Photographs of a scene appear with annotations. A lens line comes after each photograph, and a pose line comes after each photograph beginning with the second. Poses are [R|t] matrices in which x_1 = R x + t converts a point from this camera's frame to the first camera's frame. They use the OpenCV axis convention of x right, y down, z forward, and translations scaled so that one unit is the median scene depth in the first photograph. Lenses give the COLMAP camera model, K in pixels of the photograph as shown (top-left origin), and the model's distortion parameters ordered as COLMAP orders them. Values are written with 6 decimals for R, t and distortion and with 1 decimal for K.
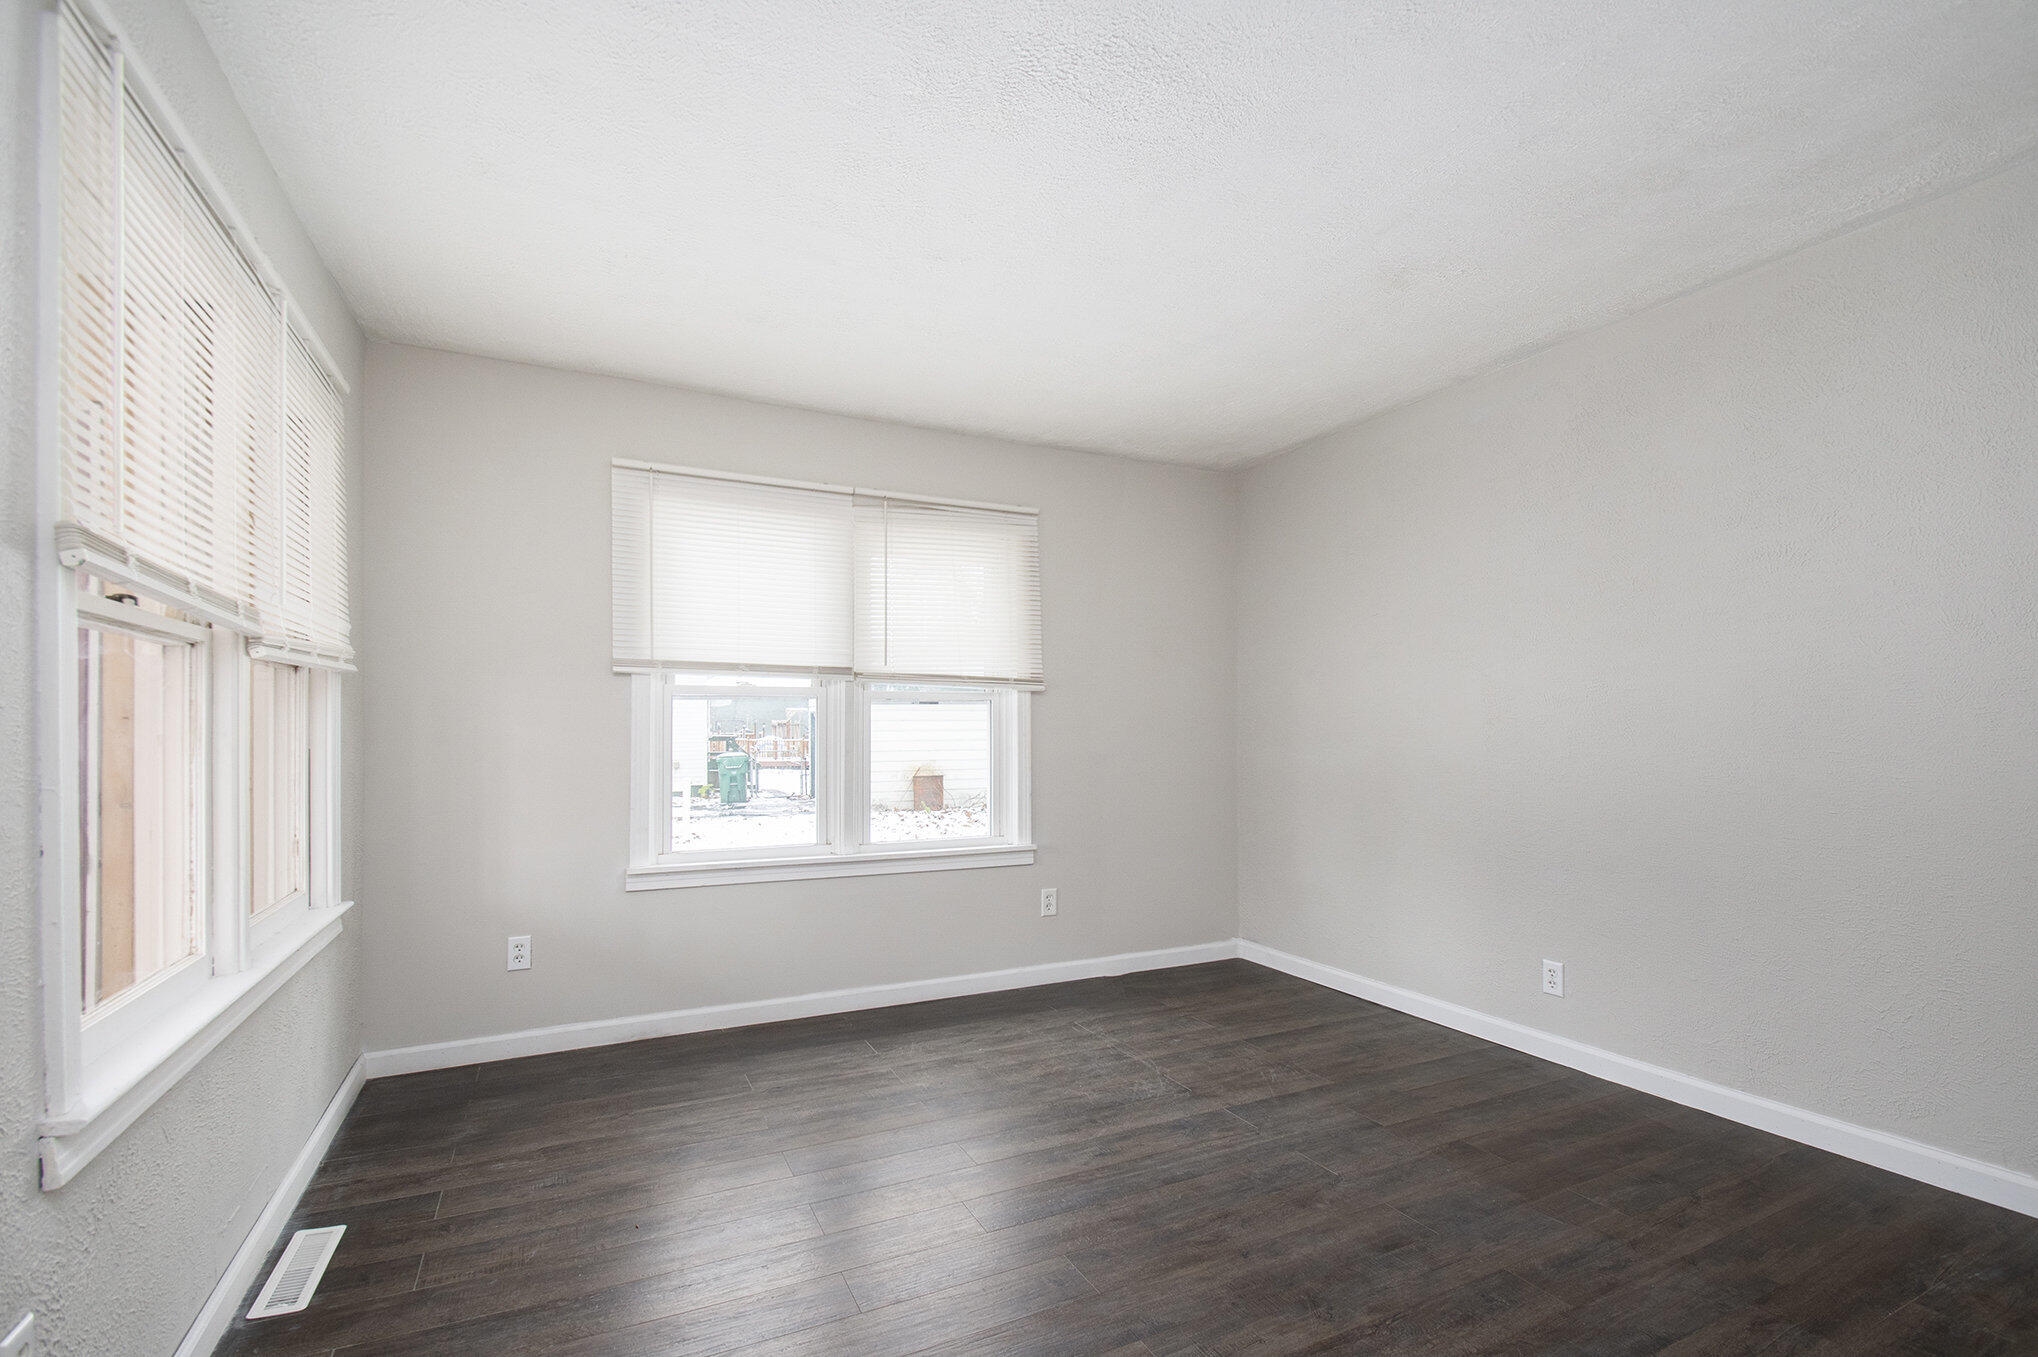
lens RADIAL K [[928.8, 0, 997.0], [0, 928.8, 717.9], [0, 0, 1]] dist [-0.001216, -0.000425]
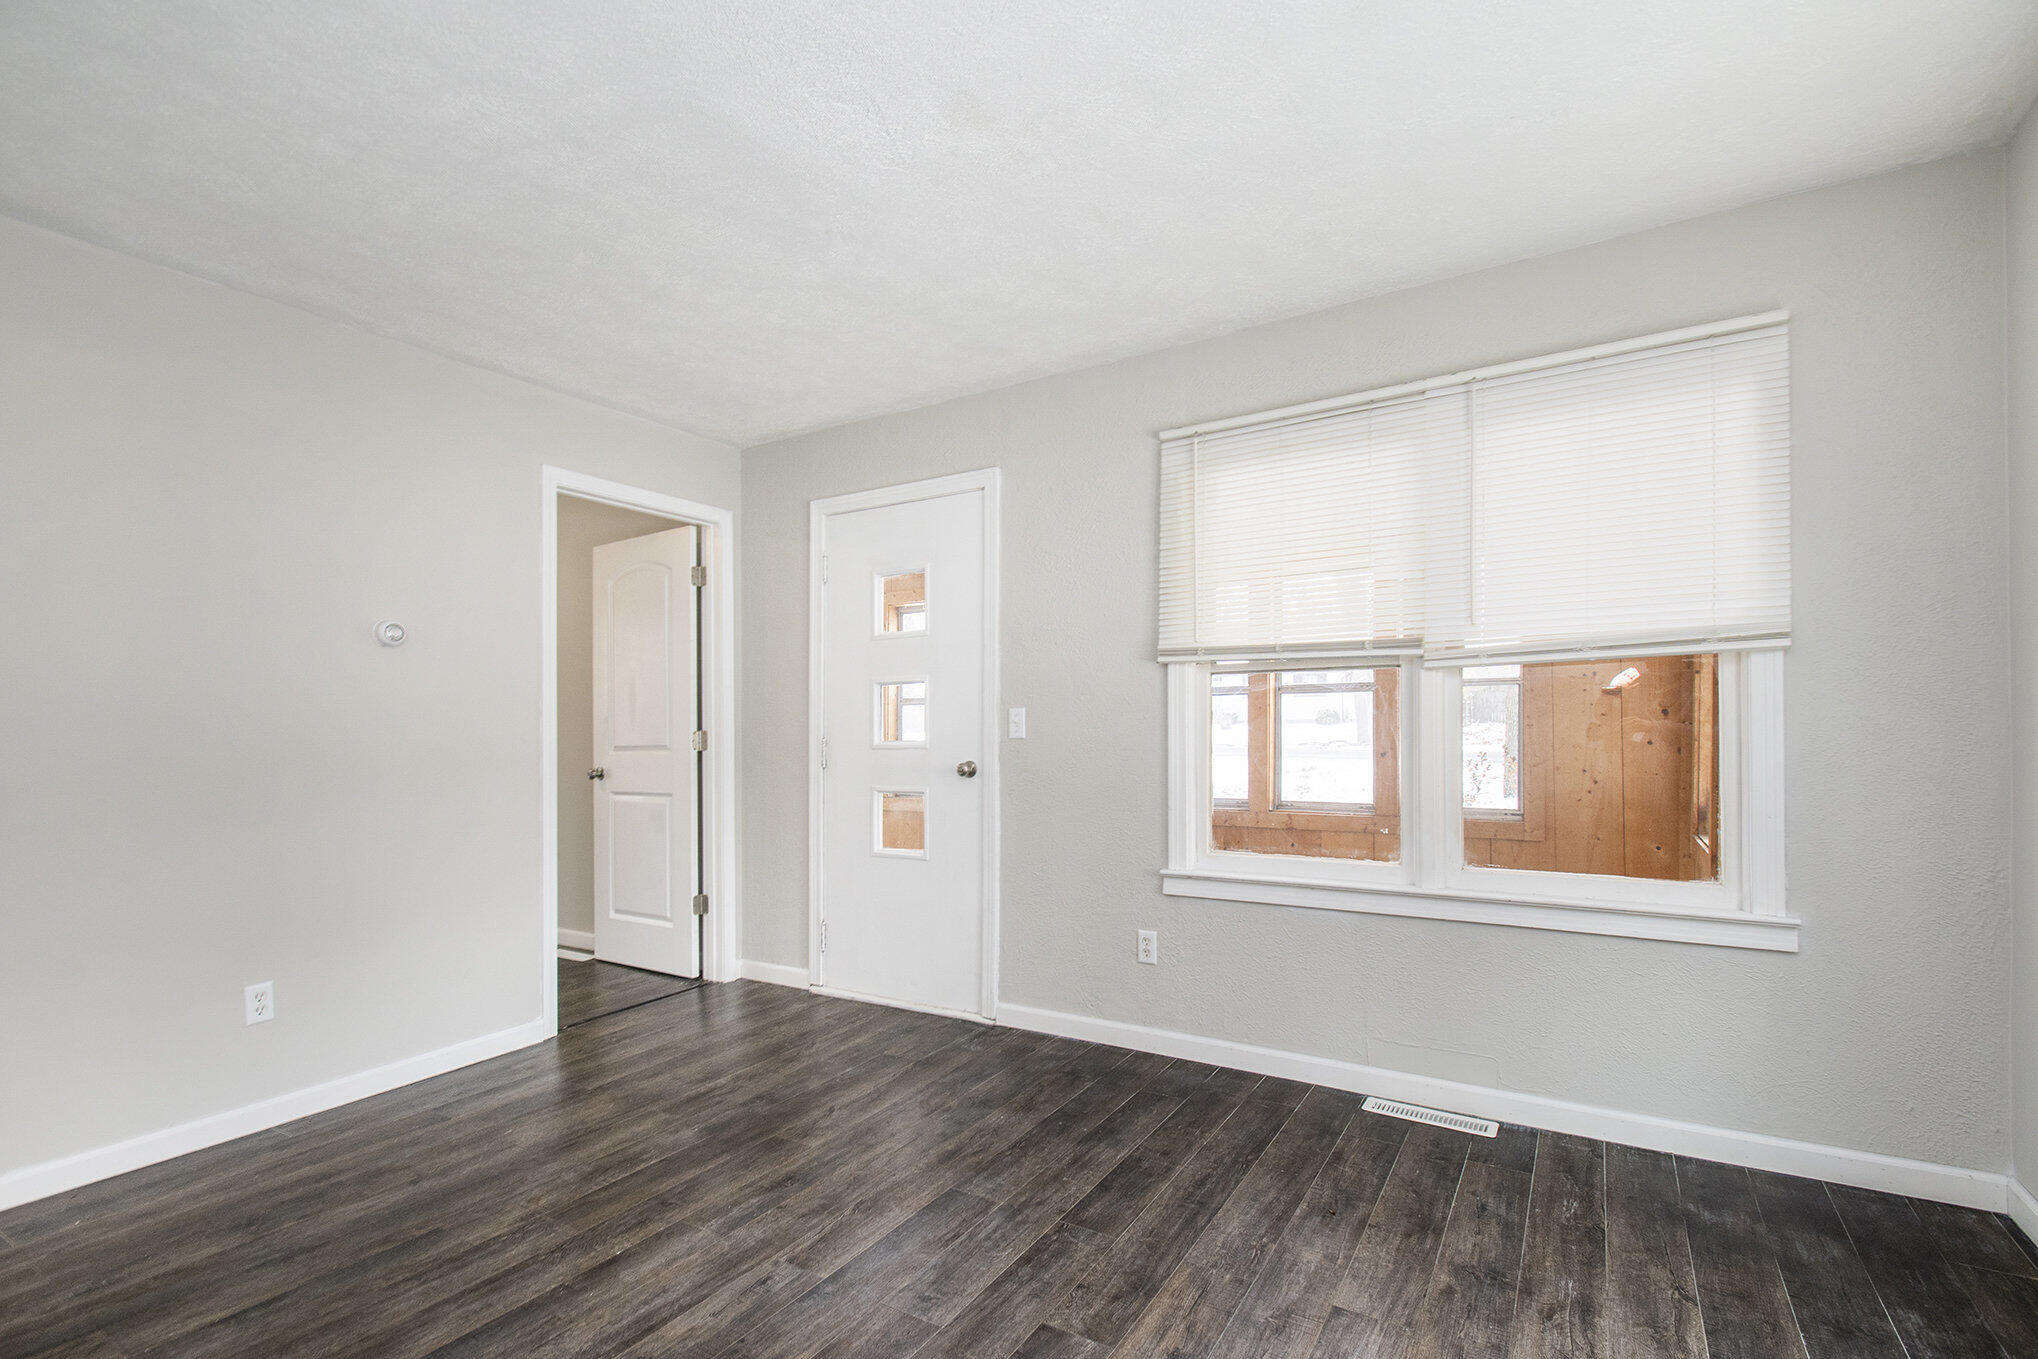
lens RADIAL K [[900.1, 0, 1005.3], [0, 900.1, 725.2], [0, 0, 1]] dist [0.010985, -0.000608]
pose [[-0.832550, 0.016412, -0.553707, 0.299641], [0.027801, 0.999539, -0.012175, 0.010266], [0.553252, -0.025530, -0.832622, 1.081758]]
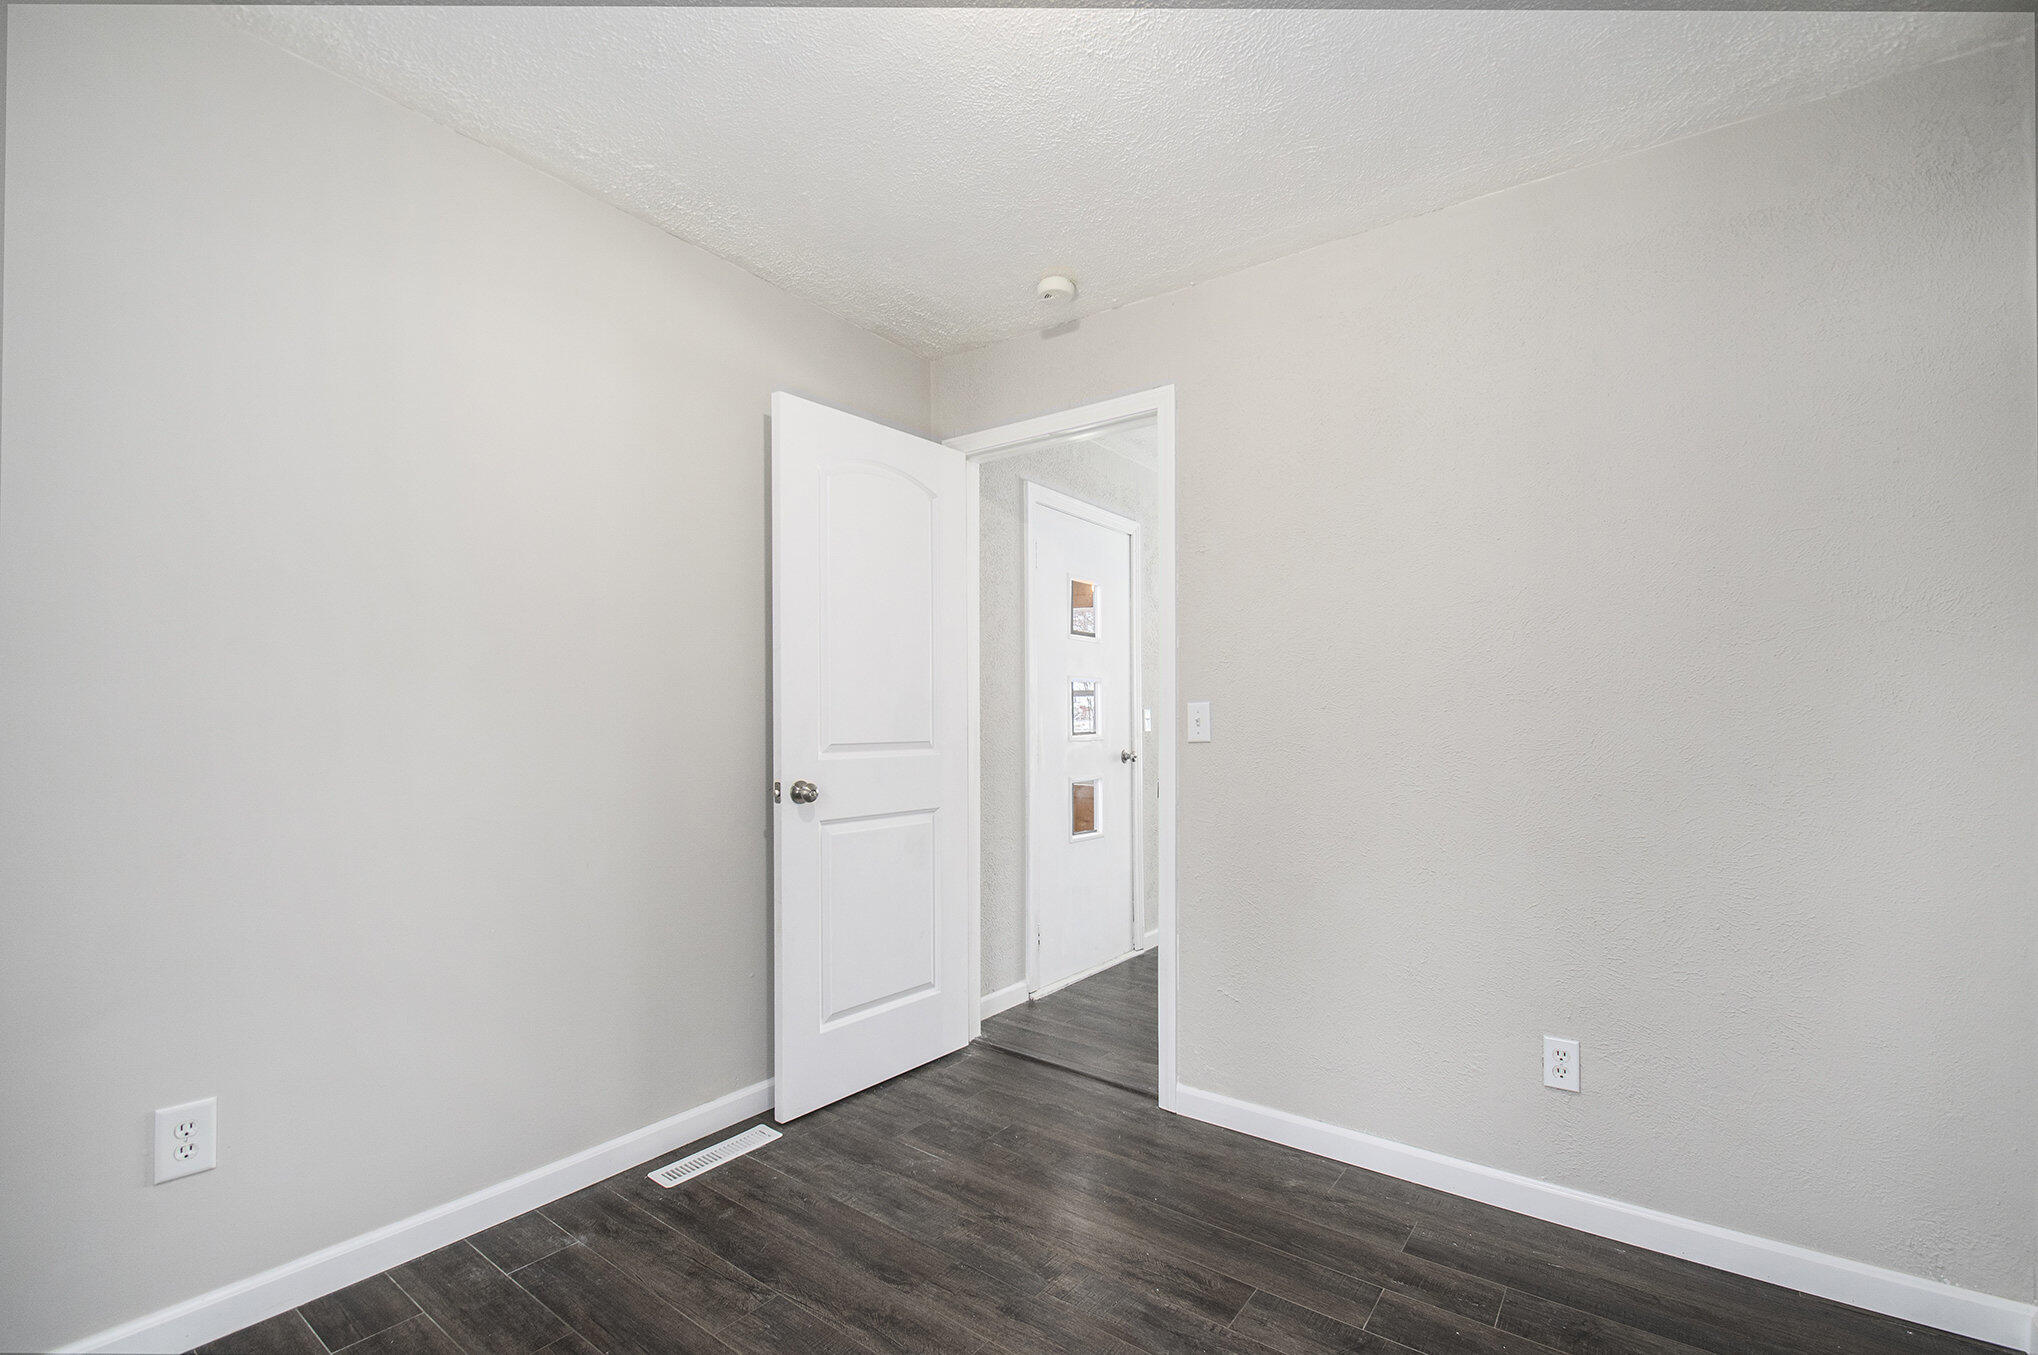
lens RADIAL K [[900.1, 0, 1005.3], [0, 900.1, 723.2], [0, 0, 1]] dist [0.010985, -0.000608]
pose [[0.468268, 0.009282, -0.883538, 0.853140], [0.006703, 0.999879, 0.014056, -0.021490], [0.883561, -0.012504, 0.468149, -0.679216]]
